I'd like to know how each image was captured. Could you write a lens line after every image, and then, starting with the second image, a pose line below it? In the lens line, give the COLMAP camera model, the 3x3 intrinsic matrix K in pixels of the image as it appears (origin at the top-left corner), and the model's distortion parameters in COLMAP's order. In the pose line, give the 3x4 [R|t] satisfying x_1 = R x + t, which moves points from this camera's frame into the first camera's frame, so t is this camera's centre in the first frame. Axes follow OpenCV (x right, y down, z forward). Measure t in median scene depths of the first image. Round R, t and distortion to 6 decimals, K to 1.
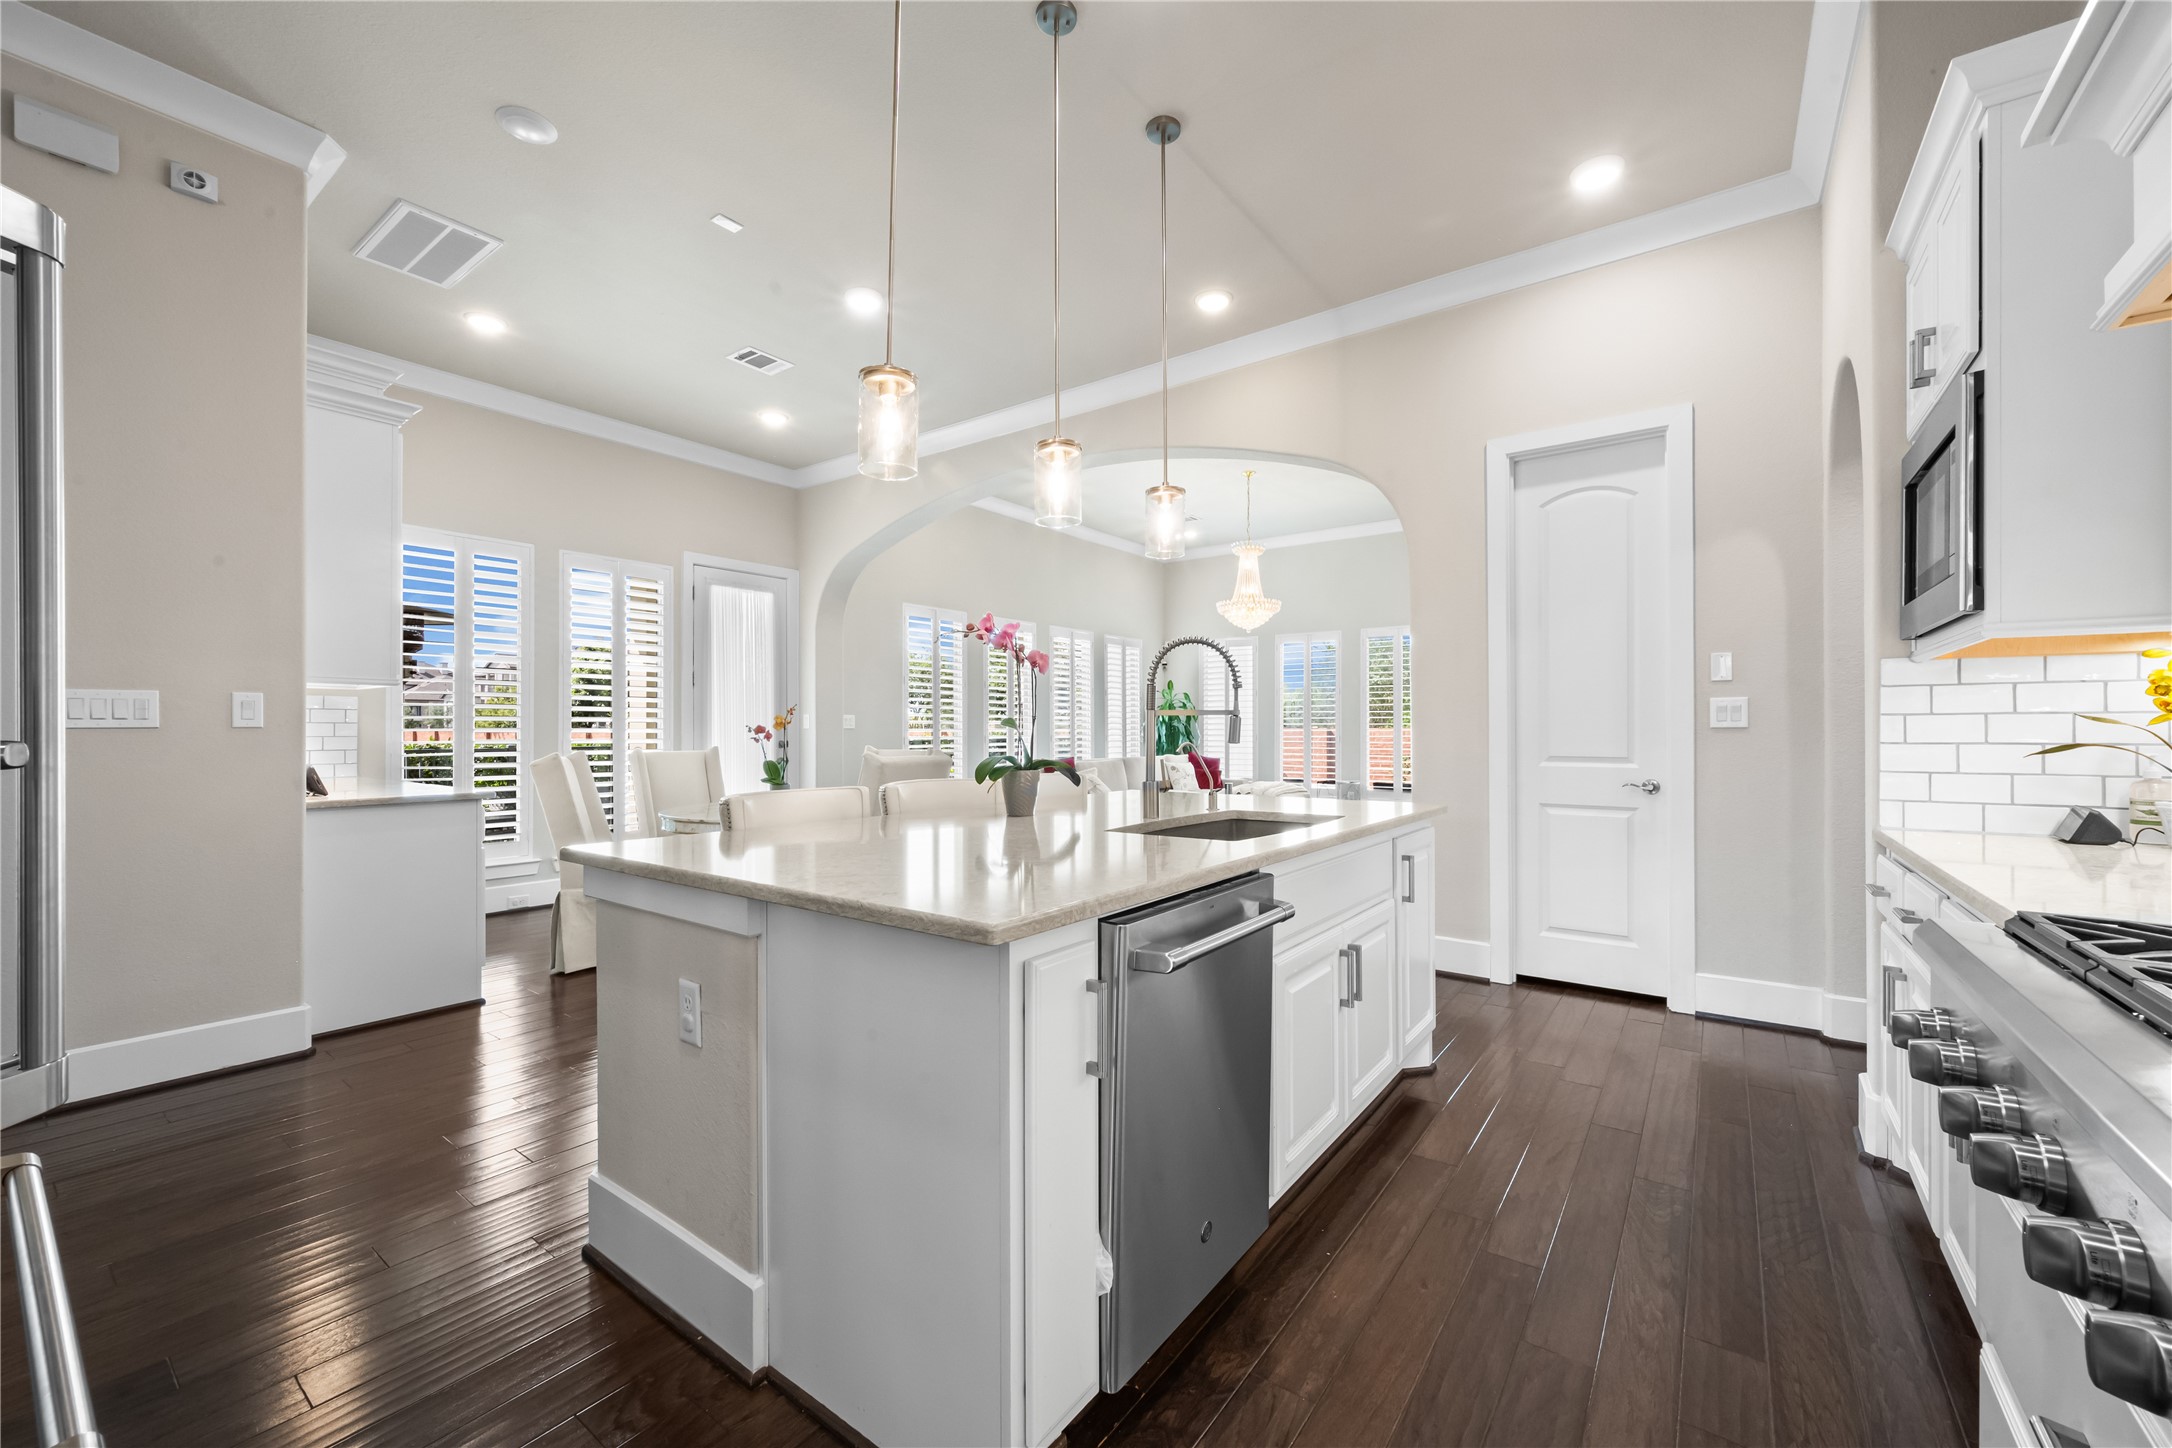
lens RADIAL K [[852.5, 0, 1075.0], [0, 852.5, 721.8], [0, 0, 1]] dist [-0.004084, -0.000192]
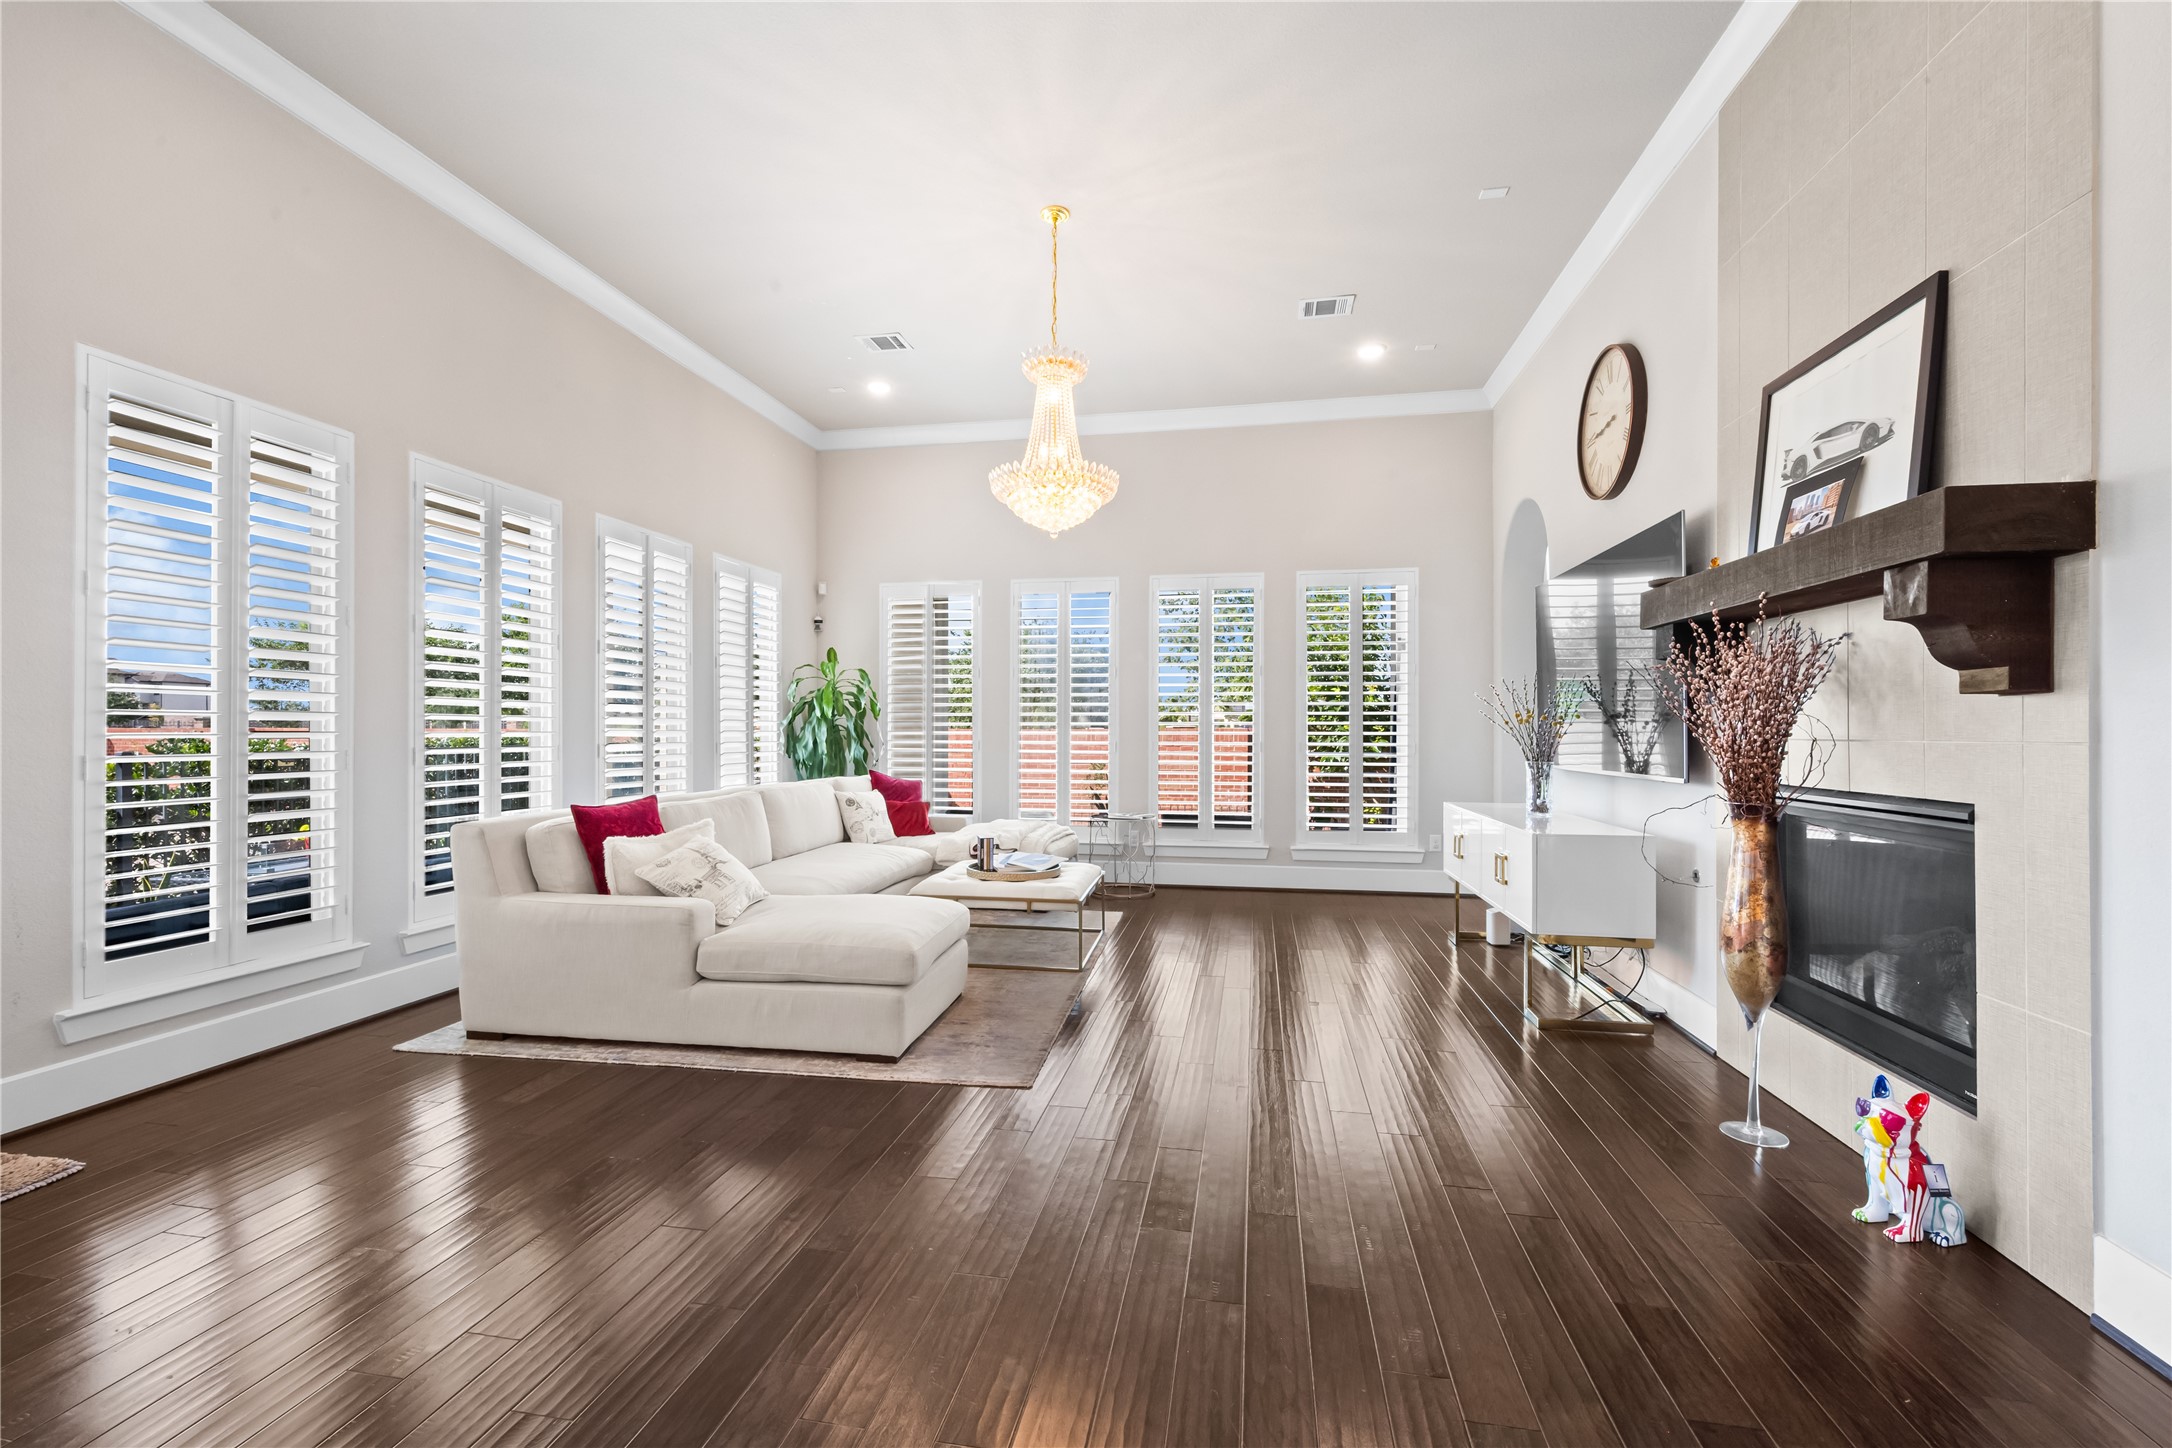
lens RADIAL K [[949.2, 0, 1095.6], [0, 949.2, 724.3], [0, 0, 1]] dist [-0.001102, -0.000312]
pose [[0.898866, -0.000036, 0.438223, -0.010031], [-0.003945, 0.999959, 0.008173, -0.001794], [-0.438205, -0.009075, 0.898829, 0.363051]]
